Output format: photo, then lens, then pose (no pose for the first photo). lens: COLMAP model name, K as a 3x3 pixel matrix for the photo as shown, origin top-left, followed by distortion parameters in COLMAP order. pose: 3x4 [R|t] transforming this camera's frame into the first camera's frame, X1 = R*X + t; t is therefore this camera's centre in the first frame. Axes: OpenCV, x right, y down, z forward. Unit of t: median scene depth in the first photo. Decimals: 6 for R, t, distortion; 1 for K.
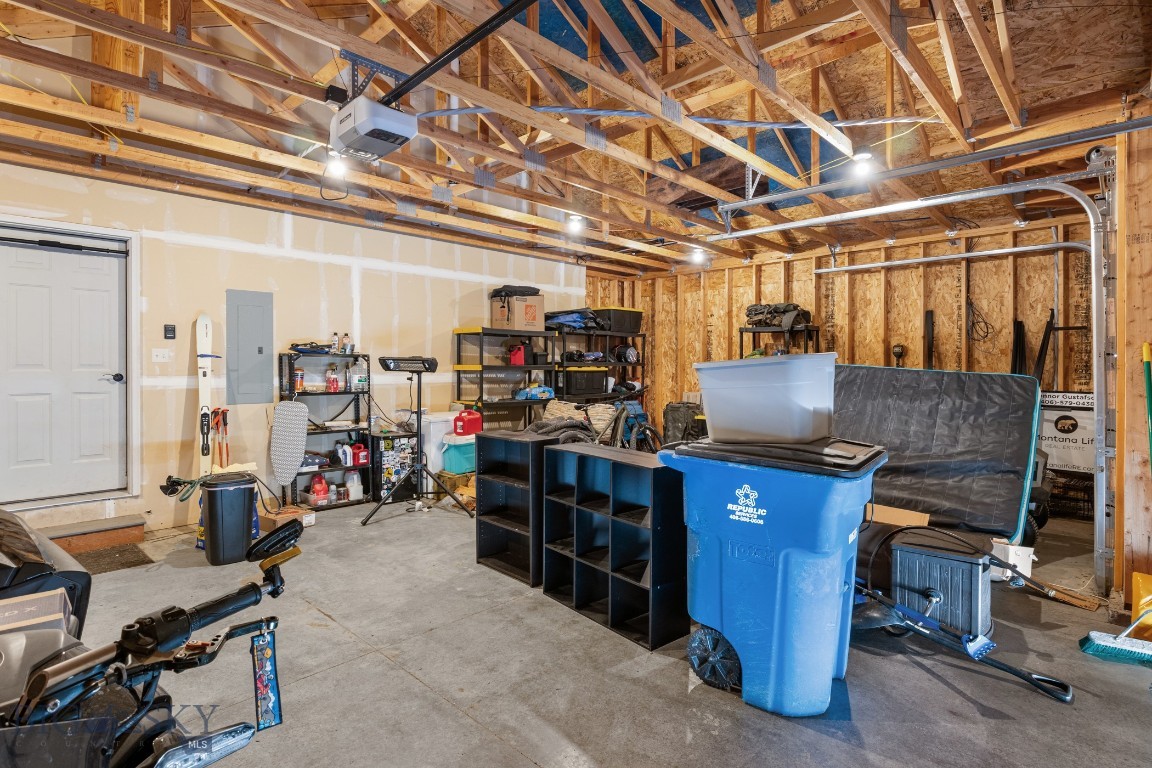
lens RADIAL K [[567.2, 0, 575.5], [0, 567.2, 377.7], [0, 0, 1]] dist [-0.002129, -0.000156]
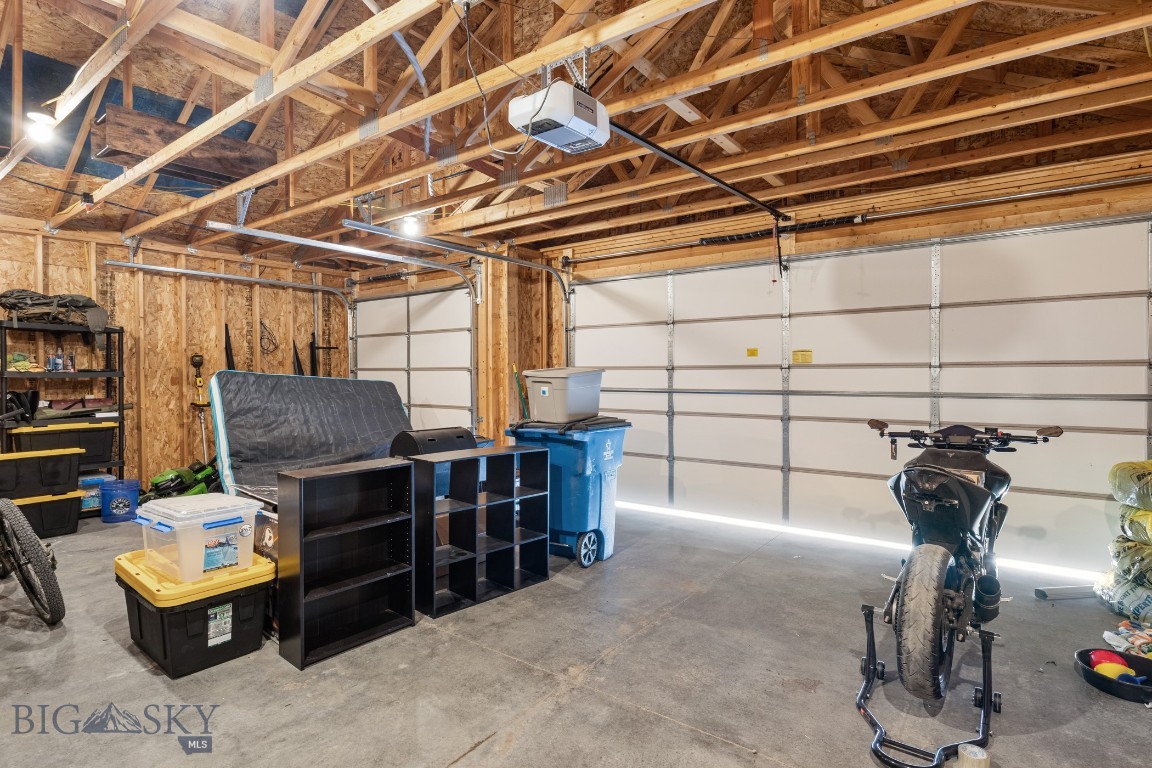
lens RADIAL K [[592.2, 0, 576.6], [0, 592.2, 377.5], [0, 0, 1]] dist [-0.001020, -0.000222]
pose [[-0.116730, -0.008848, 0.993124, -1.118197], [0.026984, 0.999563, 0.012077, -0.023786], [-0.992797, 0.028208, -0.116440, 0.926109]]
